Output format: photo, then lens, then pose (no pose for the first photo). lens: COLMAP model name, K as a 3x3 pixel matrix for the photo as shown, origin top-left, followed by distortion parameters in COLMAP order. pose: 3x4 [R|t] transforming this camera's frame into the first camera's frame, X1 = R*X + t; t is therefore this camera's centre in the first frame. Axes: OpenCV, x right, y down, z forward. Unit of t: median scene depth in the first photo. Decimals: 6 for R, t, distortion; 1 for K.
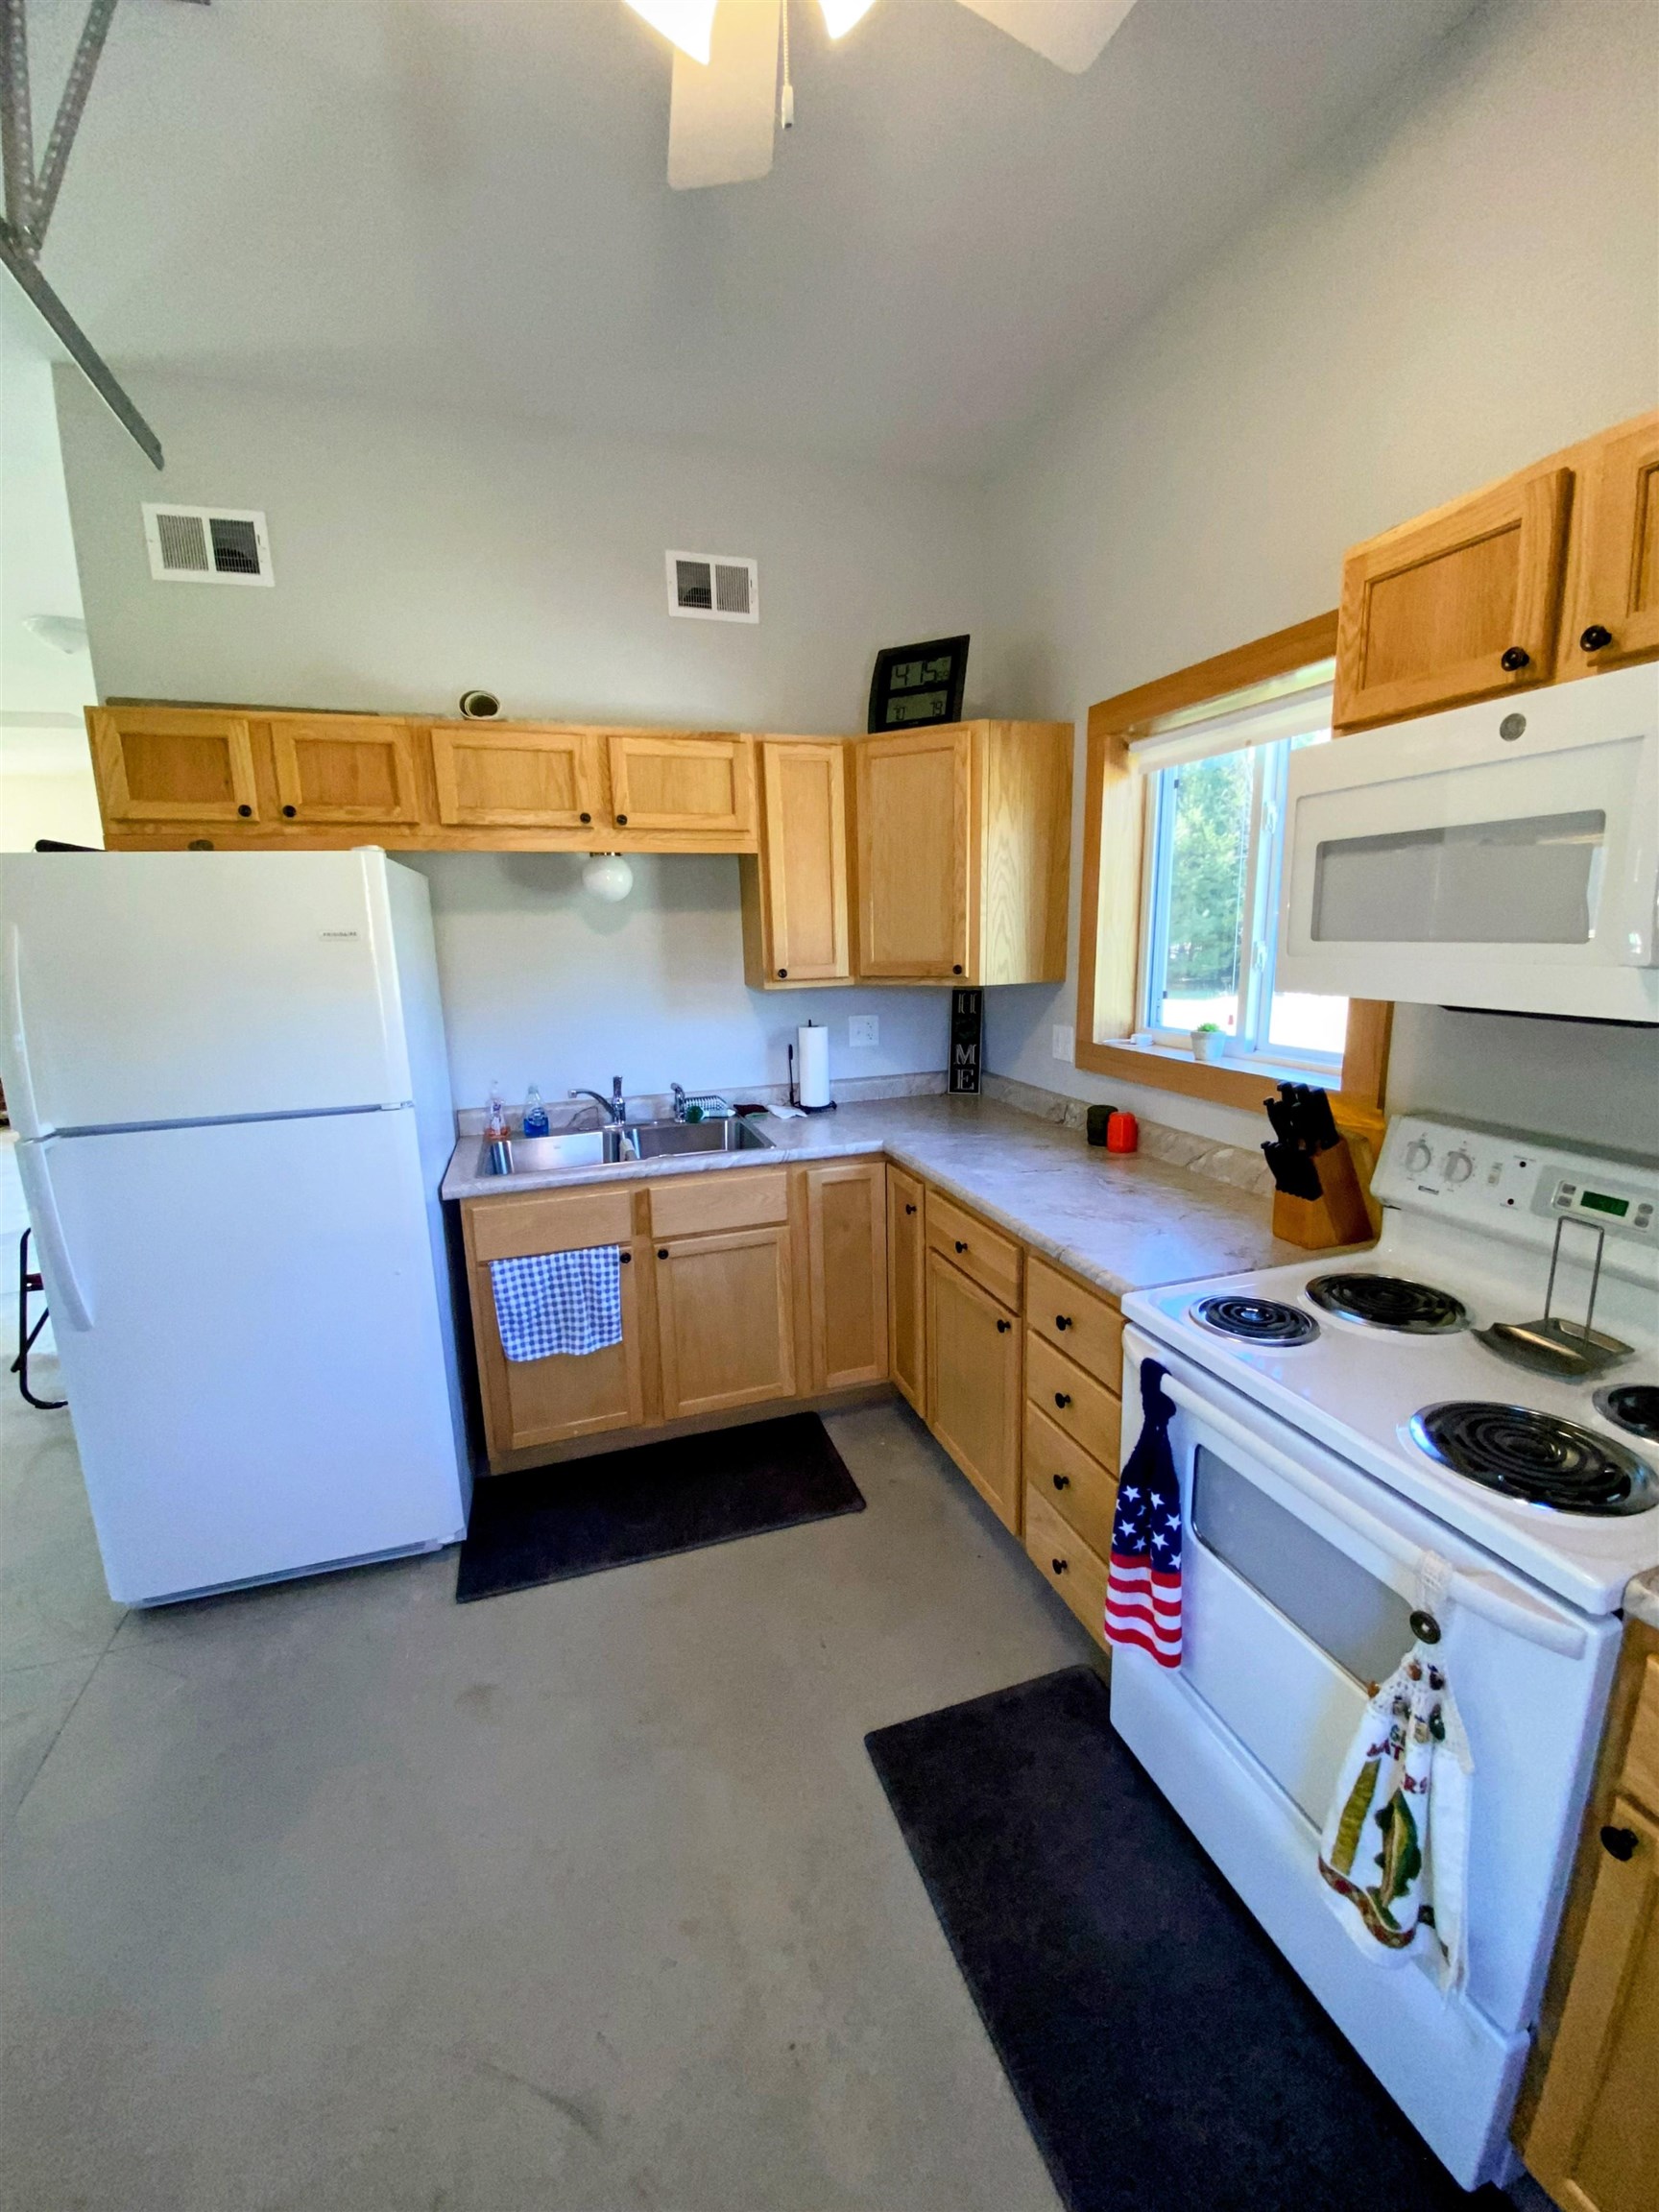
lens RADIAL K [[887.2, 0, 860.9], [0, 887.2, 1112.6], [0, 0, 1]] dist [0.046286, -0.041925]
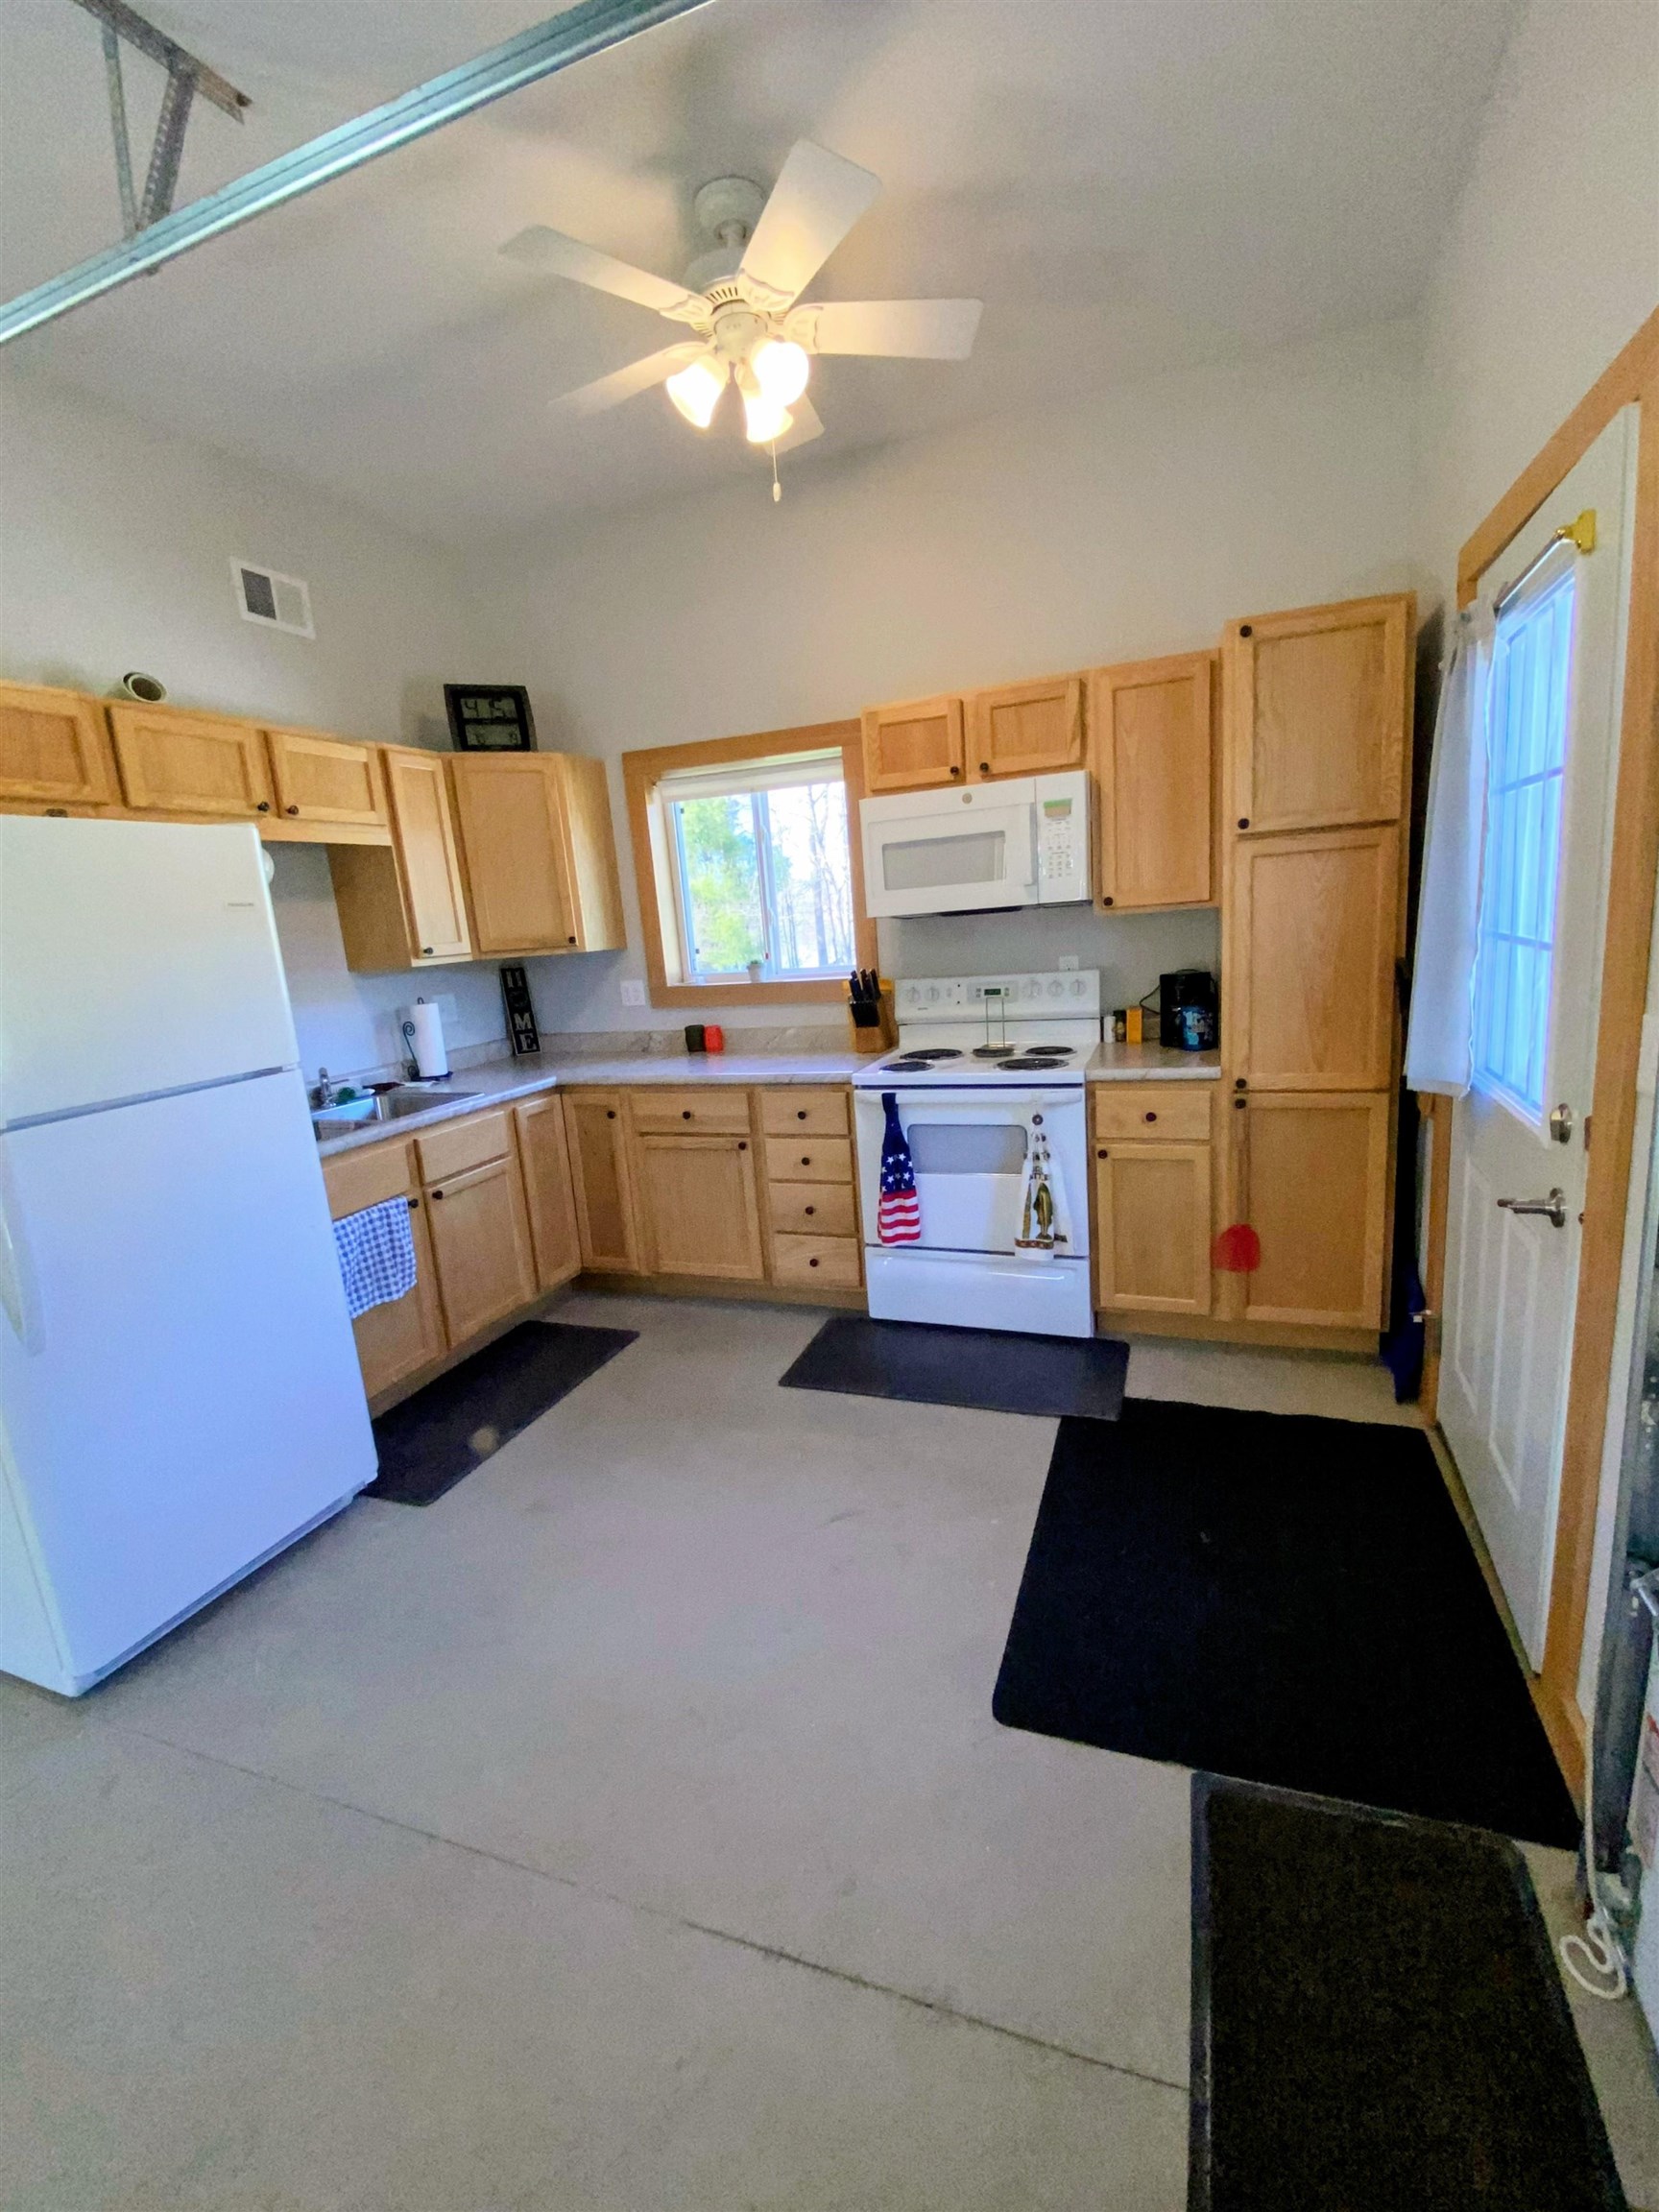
lens RADIAL K [[887.2, 0, 860.9], [0, 887.2, 1112.6], [0, 0, 1]] dist [0.046286, -0.041925]
pose [[0.624953, -0.195807, 0.755708, -0.726128], [0.219020, 0.973132, 0.071019, 0.094075], [-0.749310, 0.121131, 0.651047, -0.157336]]
